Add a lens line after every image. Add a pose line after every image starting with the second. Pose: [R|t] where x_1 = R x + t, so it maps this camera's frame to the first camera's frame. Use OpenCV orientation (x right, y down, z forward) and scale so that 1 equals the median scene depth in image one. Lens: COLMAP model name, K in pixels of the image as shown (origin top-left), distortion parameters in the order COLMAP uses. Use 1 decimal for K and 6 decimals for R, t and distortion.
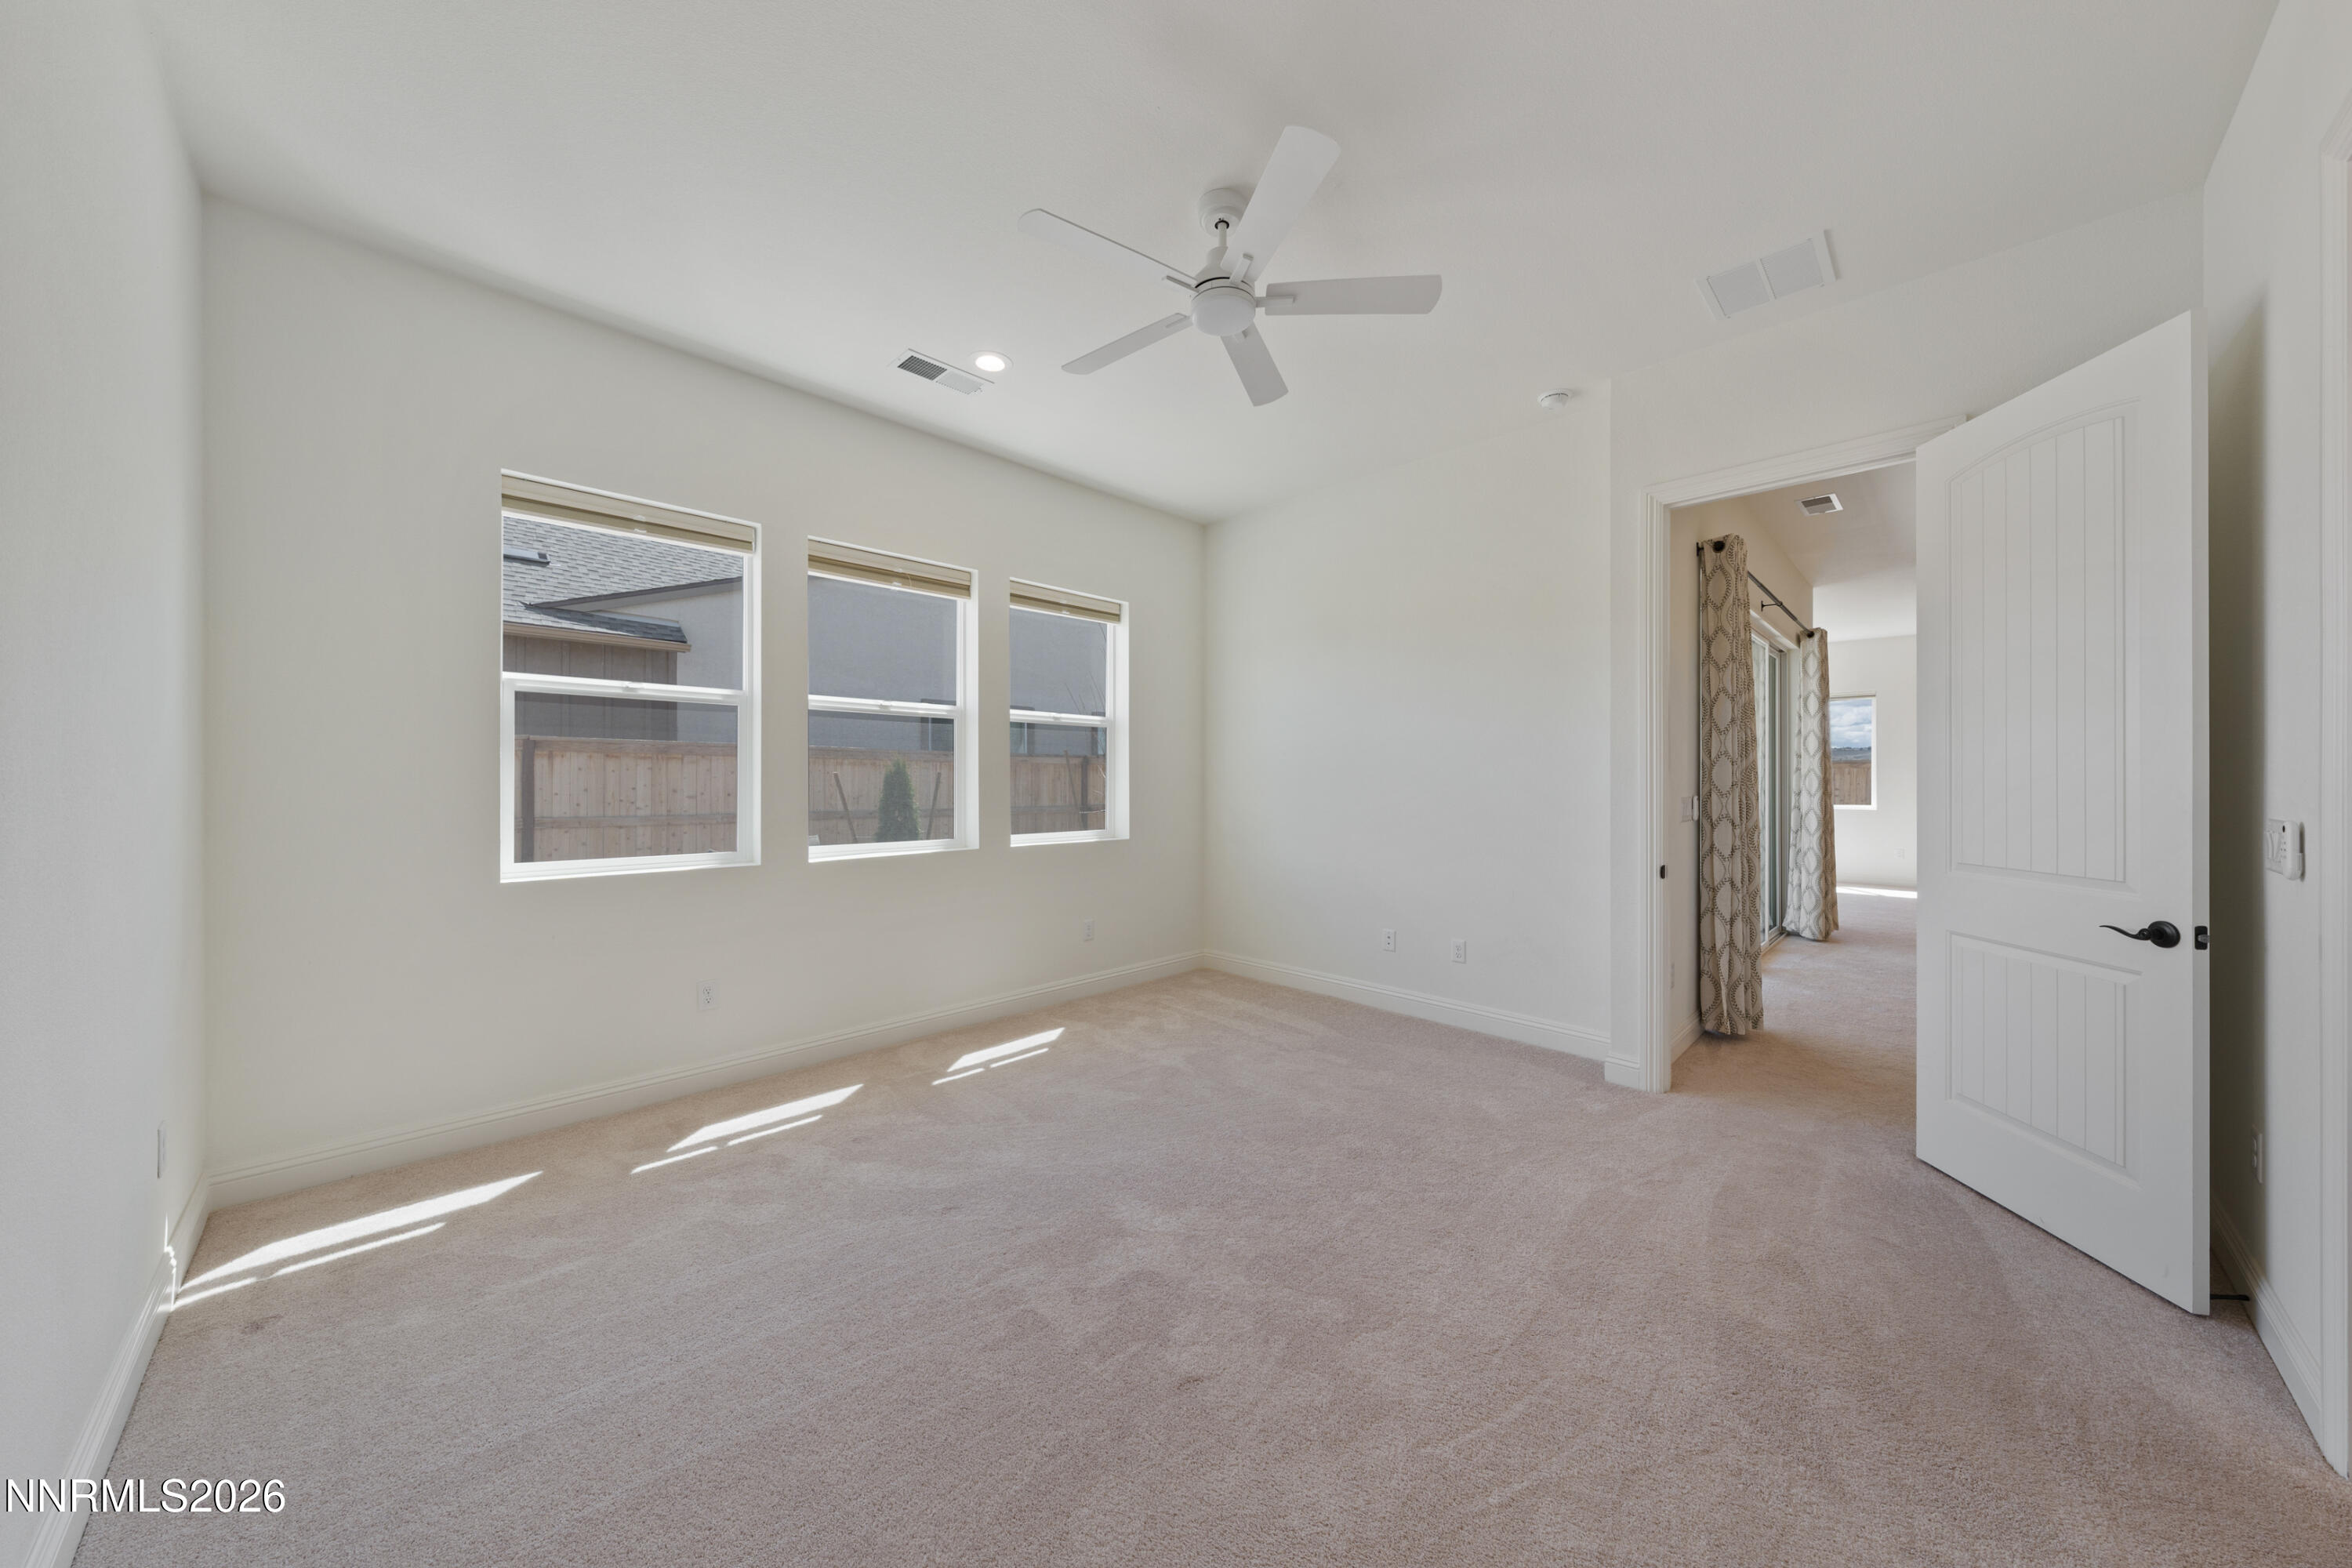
lens RADIAL K [[795.0, 0, 1176.0], [0, 795.0, 784.0], [0, 0, 1]] dist [-0.000058, -0.000010]
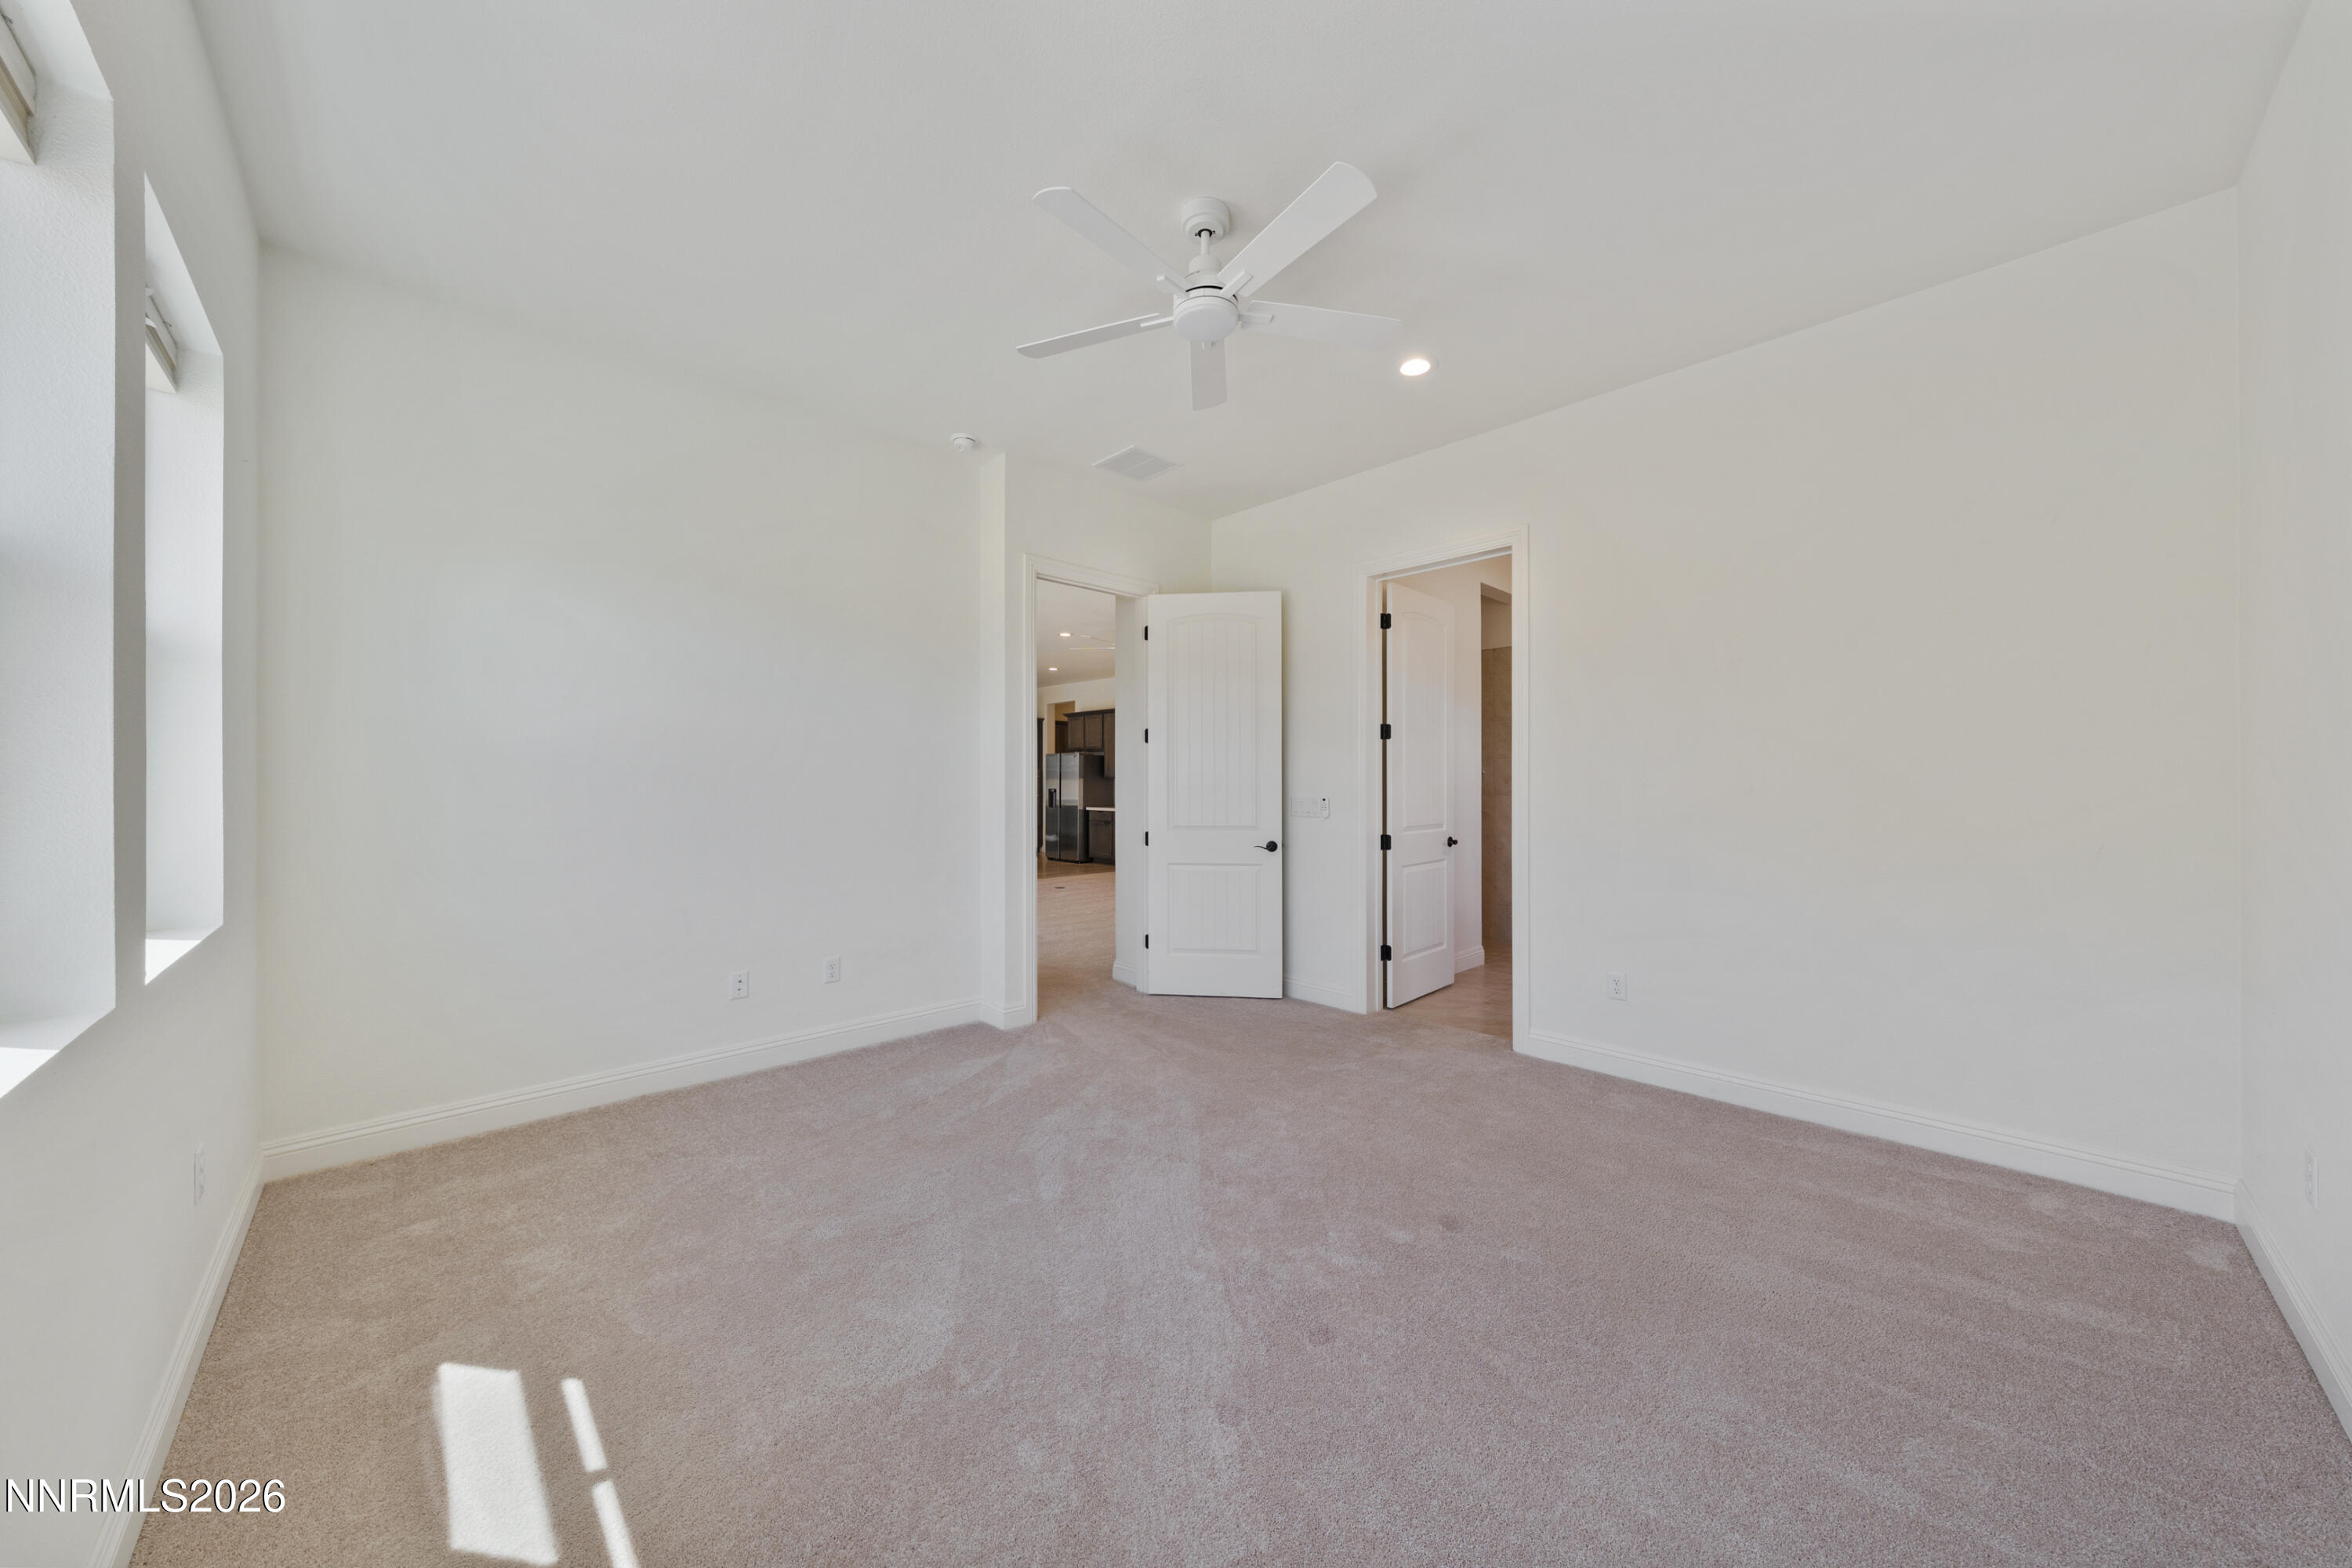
lens RADIAL K [[795.0, 0, 1176.0], [0, 795.0, 784.0], [0, 0, 1]] dist [-0.000058, -0.000010]
pose [[0.009573, 0.003168, 0.999949, -0.542102], [0.005268, 0.999981, -0.003219, 0.003466], [-0.999940, 0.005298, 0.009556, 0.590791]]
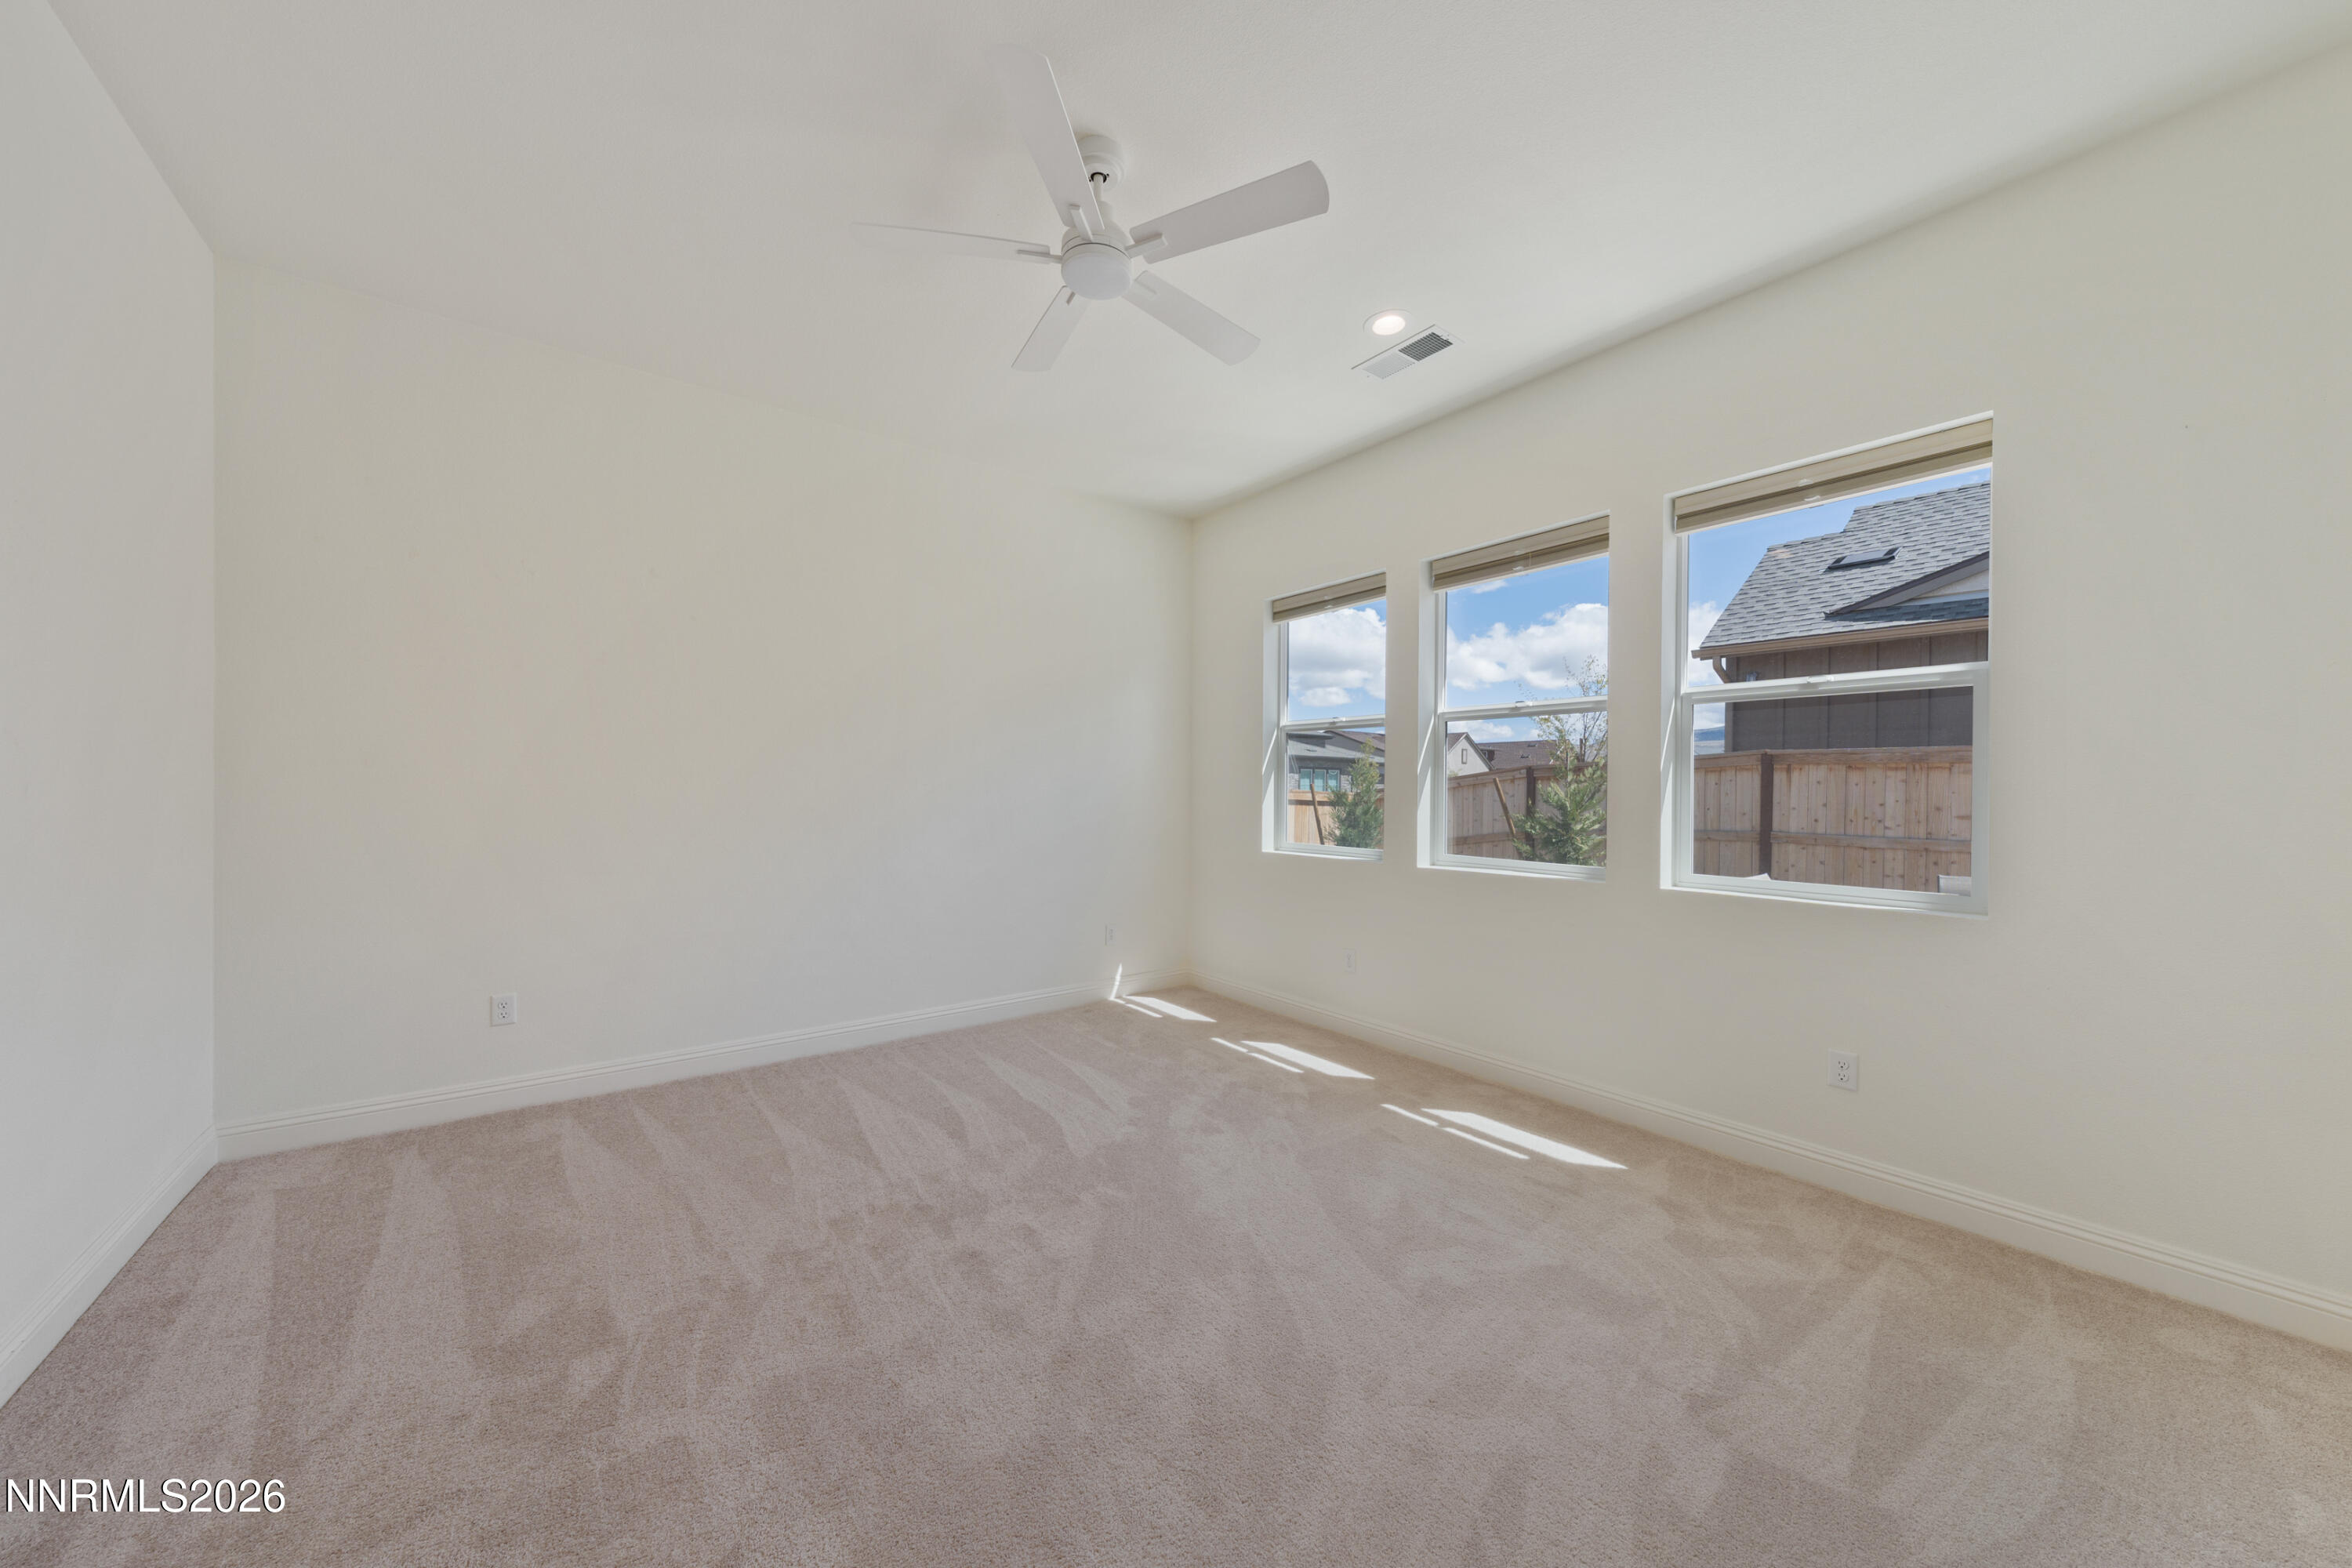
lens RADIAL K [[810.8, 0, 1176.0], [0, 810.8, 784.0], [0, 0, 1]] dist [-0.001637, -0.000100]
pose [[-0.140766, -0.010357, -0.989989, 0.558683], [-0.013291, 0.999875, -0.008570, 0.002120], [0.989954, 0.011951, -0.140886, 0.706073]]
